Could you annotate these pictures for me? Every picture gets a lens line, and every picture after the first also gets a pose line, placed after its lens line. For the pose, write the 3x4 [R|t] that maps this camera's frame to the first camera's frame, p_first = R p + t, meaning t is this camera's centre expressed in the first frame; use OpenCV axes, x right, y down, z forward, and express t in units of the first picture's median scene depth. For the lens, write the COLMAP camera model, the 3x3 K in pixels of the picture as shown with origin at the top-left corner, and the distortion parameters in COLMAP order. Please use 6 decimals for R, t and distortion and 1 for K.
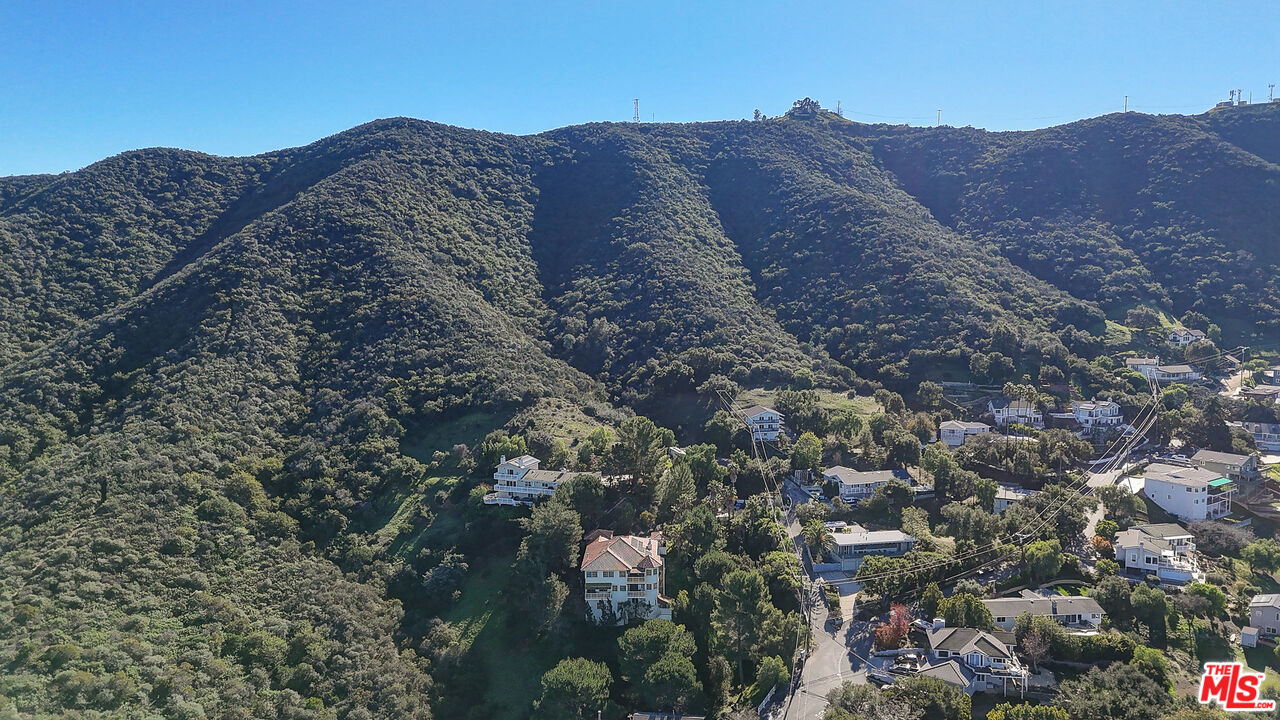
lens RADIAL K [[957.4, 0, 645.6], [0, 957.4, 360.4], [0, 0, 1]] dist [0.103633, -0.147716]
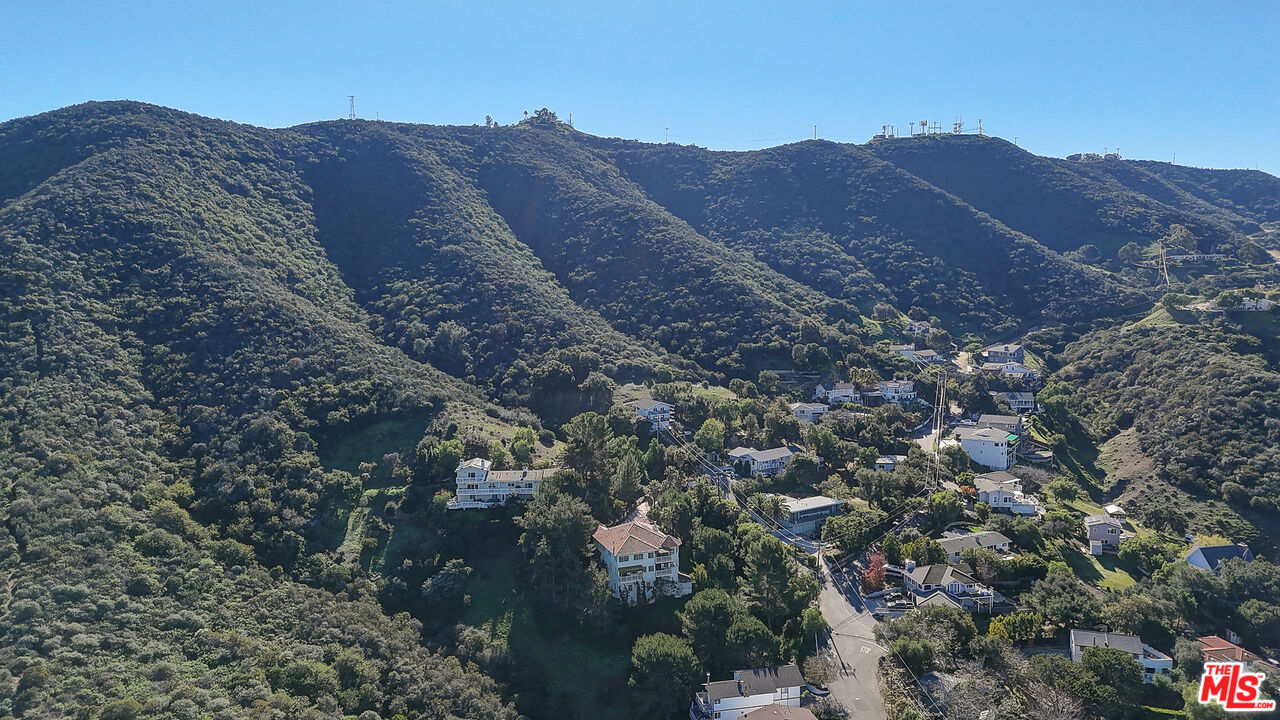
lens RADIAL K [[957.4, 0, 645.6], [0, 957.4, 360.4], [0, 0, 1]] dist [0.103633, -0.147716]
pose [[0.924079, -0.037046, 0.380403, -0.234692], [0.039067, 0.999234, 0.002408, 0.001429], [-0.380200, 0.012636, 0.924818, 0.005583]]
